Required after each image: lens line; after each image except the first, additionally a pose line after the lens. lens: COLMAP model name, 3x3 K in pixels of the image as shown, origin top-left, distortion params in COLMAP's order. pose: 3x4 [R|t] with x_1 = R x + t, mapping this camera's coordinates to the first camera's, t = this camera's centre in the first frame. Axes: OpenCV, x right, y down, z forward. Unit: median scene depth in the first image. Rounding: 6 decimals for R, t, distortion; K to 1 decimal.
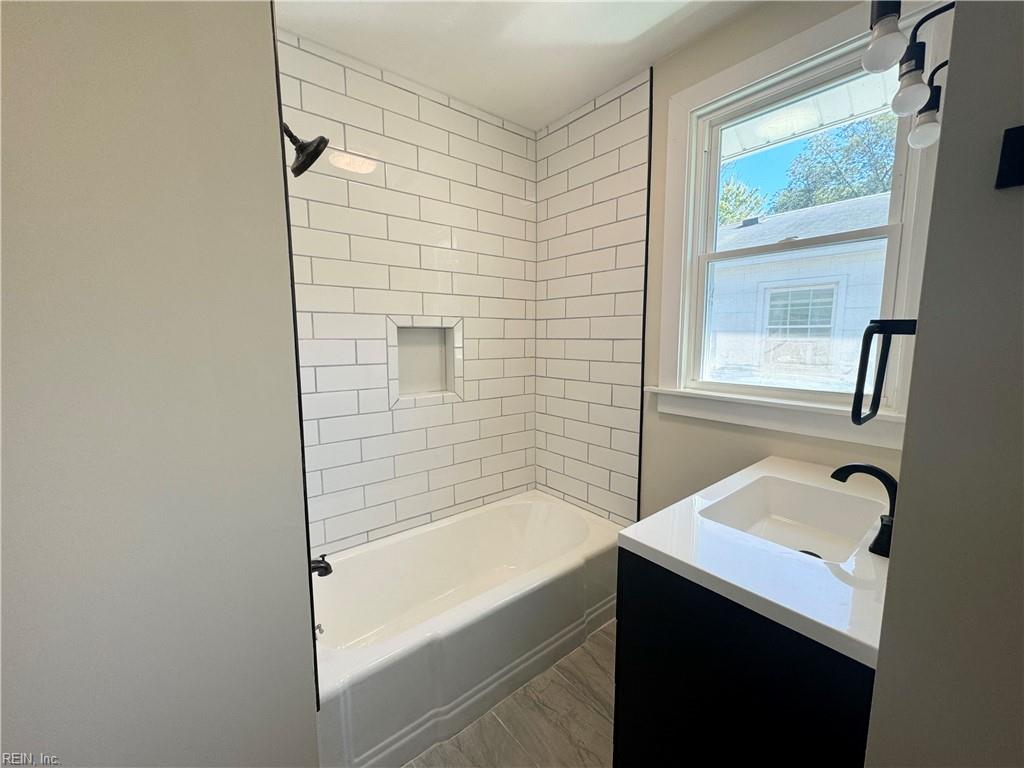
lens RADIAL K [[409.4, 0, 511.9], [0, 409.4, 385.6], [0, 0, 1]] dist [-0.001941, 0.000180]
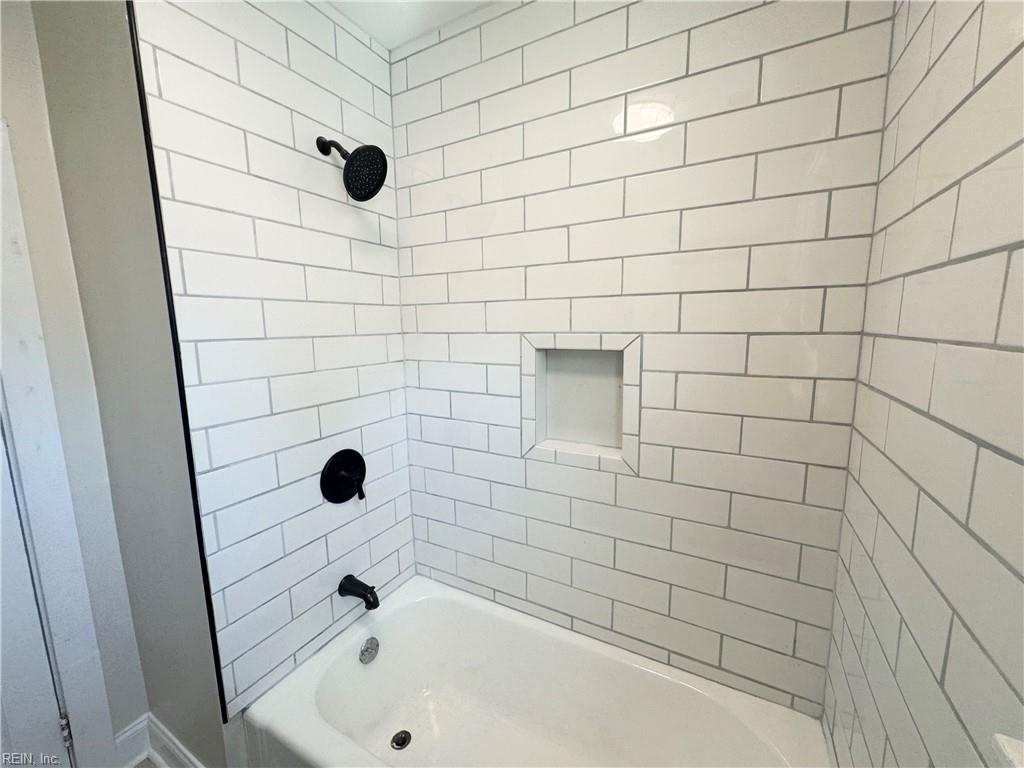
lens RADIAL K [[409.4, 0, 511.3], [0, 409.4, 381.8], [0, 0, 1]] dist [-0.001941, 0.000180]
pose [[0.381002, 0.128539, -0.915596, 0.356581], [-0.094300, 0.990527, 0.099818, -0.146245], [0.919753, 0.048310, 0.389514, 0.644443]]
